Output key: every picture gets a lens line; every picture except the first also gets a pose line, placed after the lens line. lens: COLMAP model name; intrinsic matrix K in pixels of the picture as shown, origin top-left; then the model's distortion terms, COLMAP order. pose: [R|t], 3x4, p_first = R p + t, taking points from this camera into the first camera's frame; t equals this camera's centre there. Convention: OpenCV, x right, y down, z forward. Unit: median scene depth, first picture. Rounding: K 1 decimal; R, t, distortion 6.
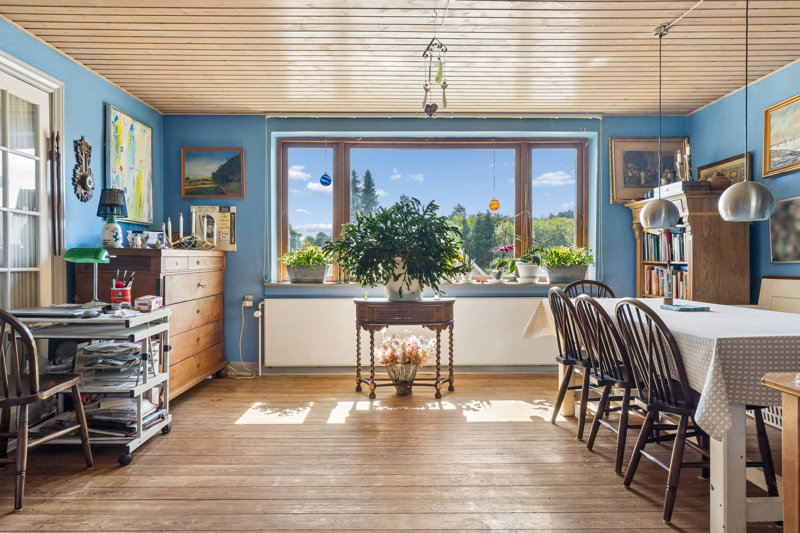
lens RADIAL K [[501.4, 0, 404.5], [0, 501.4, 267.6], [0, 0, 1]] dist [0.005745, 0.001484]
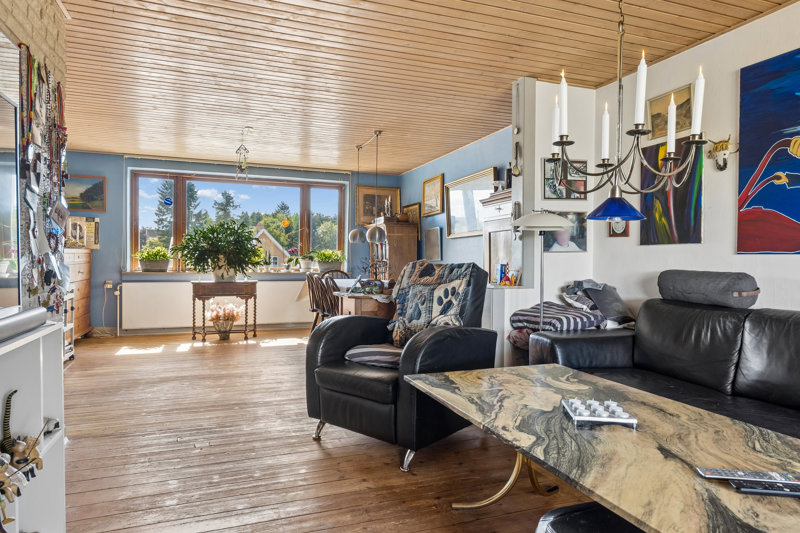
lens RADIAL K [[490.1, 0, 398.0], [0, 490.1, 266.9], [0, 0, 1]] dist [0.006566, -0.000199]
pose [[0.943495, 0.005621, 0.331340, 0.001539], [-0.006949, 0.999972, 0.002824, 0.008474], [-0.331315, -0.004967, 0.943507, -0.677086]]
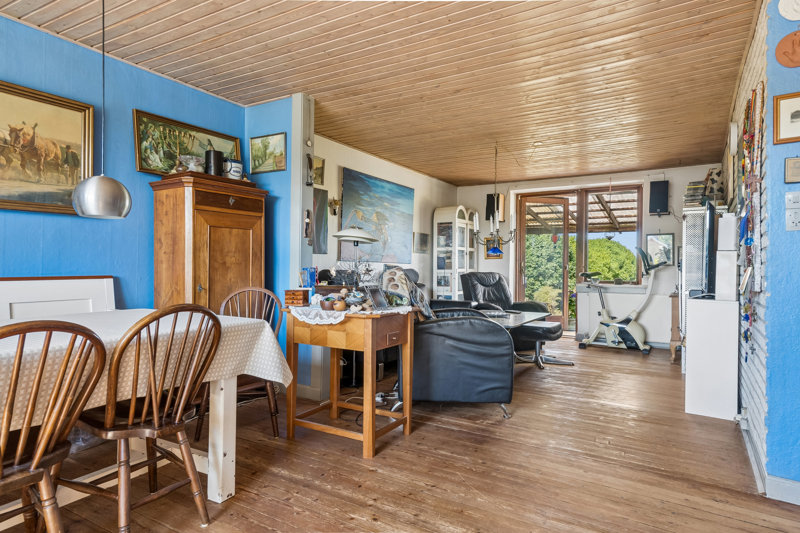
lens RADIAL K [[490.1, 0, 384.9], [0, 490.1, 267.5], [0, 0, 1]] dist [0.006566, -0.000199]
pose [[-0.839294, -0.007467, 0.543627, -0.146365], [-0.003742, 0.999961, 0.007958, -0.003648], [-0.543665, 0.004644, -0.839289, 0.794116]]
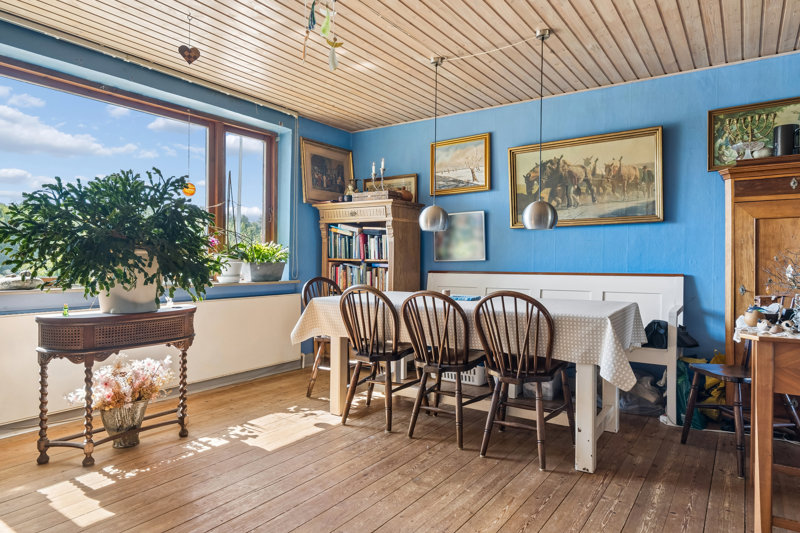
lens RADIAL K [[490.1, 0, 403.5], [0, 490.1, 265.8], [0, 0, 1]] dist [0.006566, -0.000199]
pose [[0.588661, -0.002247, 0.808377, -0.321208], [0.001114, 0.999997, 0.001969, 0.000592], [-0.808379, -0.000259, 0.588662, 0.280166]]
